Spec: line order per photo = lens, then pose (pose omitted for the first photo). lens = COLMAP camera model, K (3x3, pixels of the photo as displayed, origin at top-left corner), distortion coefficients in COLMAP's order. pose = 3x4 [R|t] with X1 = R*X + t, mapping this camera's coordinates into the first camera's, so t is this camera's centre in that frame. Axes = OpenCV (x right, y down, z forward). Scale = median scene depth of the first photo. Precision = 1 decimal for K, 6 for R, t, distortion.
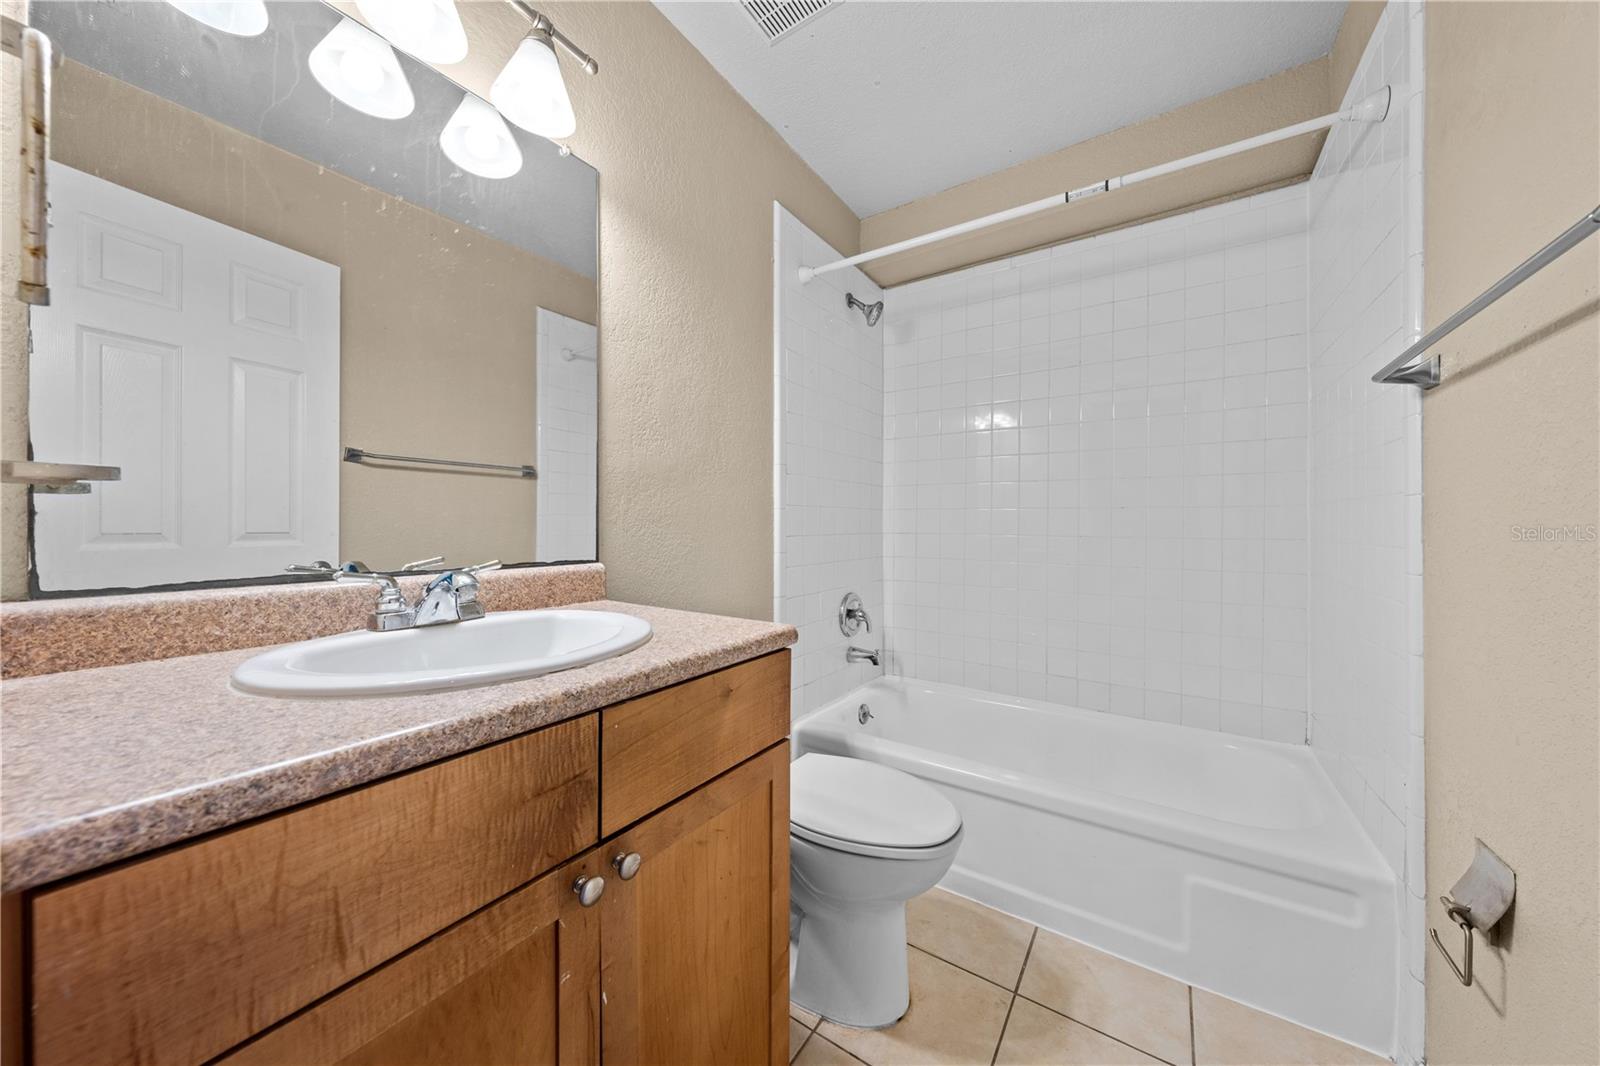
lens RADIAL K [[540.3, 0, 802.2], [0, 540.3, 527.9], [0, 0, 1]] dist [-0.004441, 0.000612]
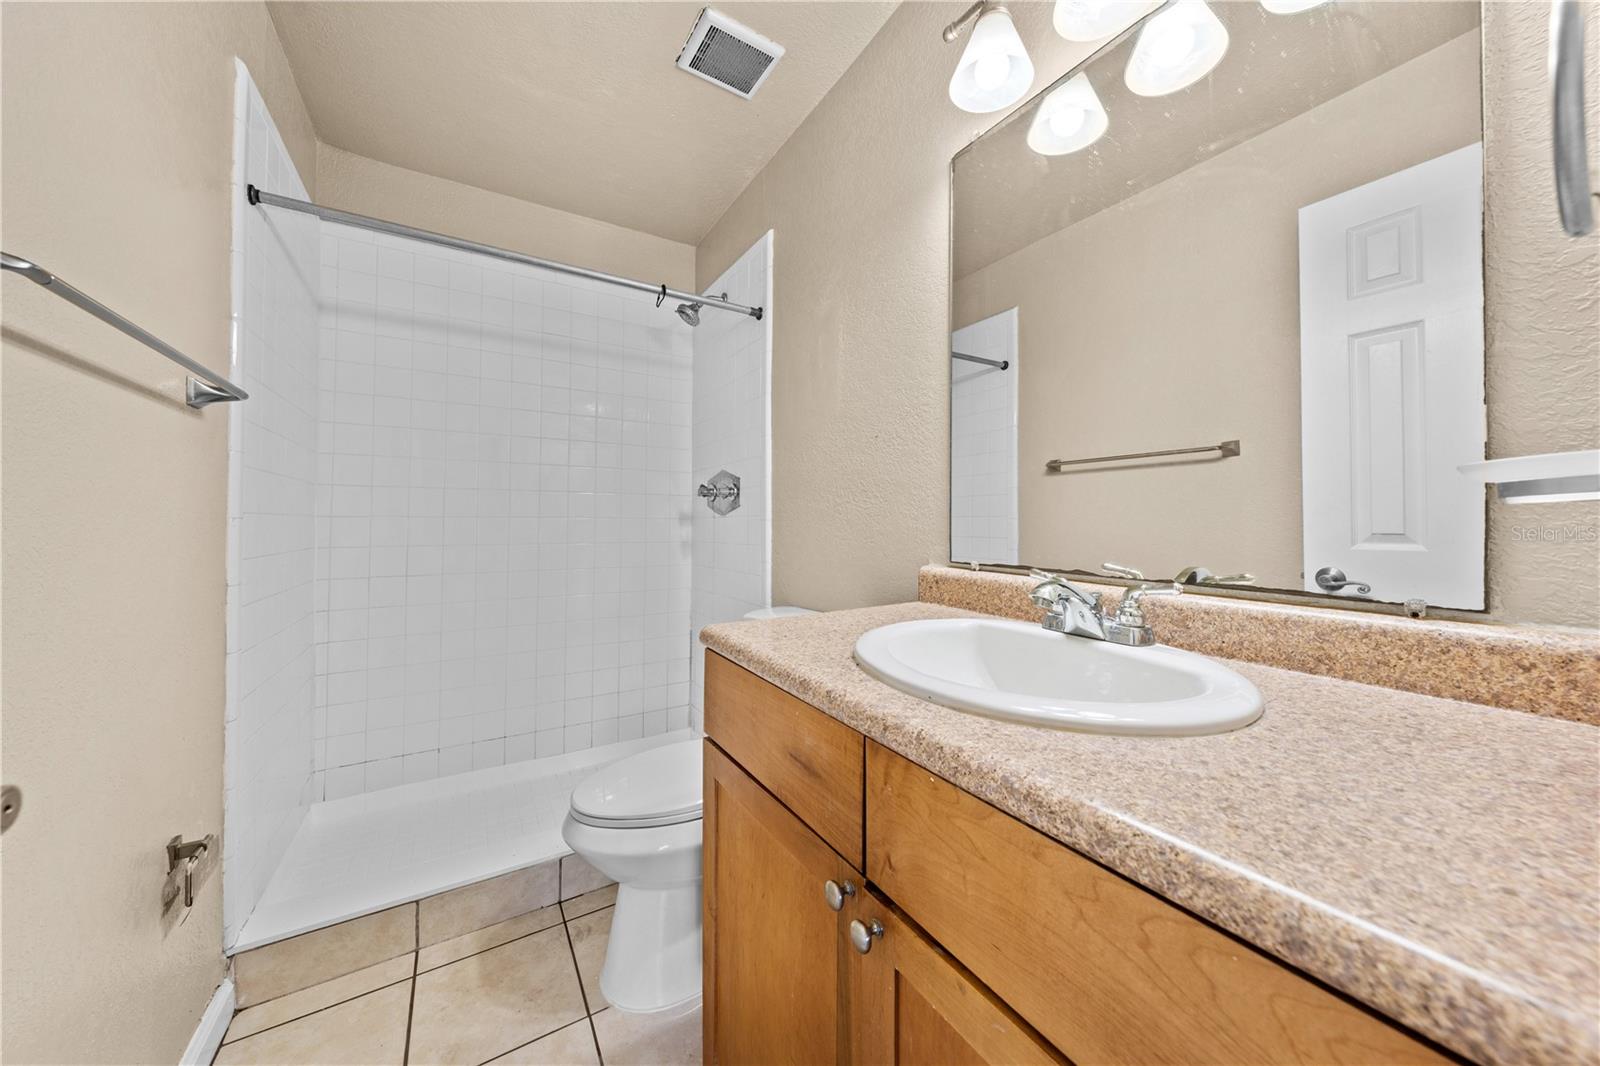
lens RADIAL K [[540.3, 0, 792.6], [0, 540.3, 535.7], [0, 0, 1]] dist [-0.004441, 0.000612]
pose [[-0.421516, 0.033378, -0.906207, 0.315805], [-0.001955, 0.999287, 0.037716, -0.030977], [0.906819, 0.017669, -0.421150, 0.749509]]
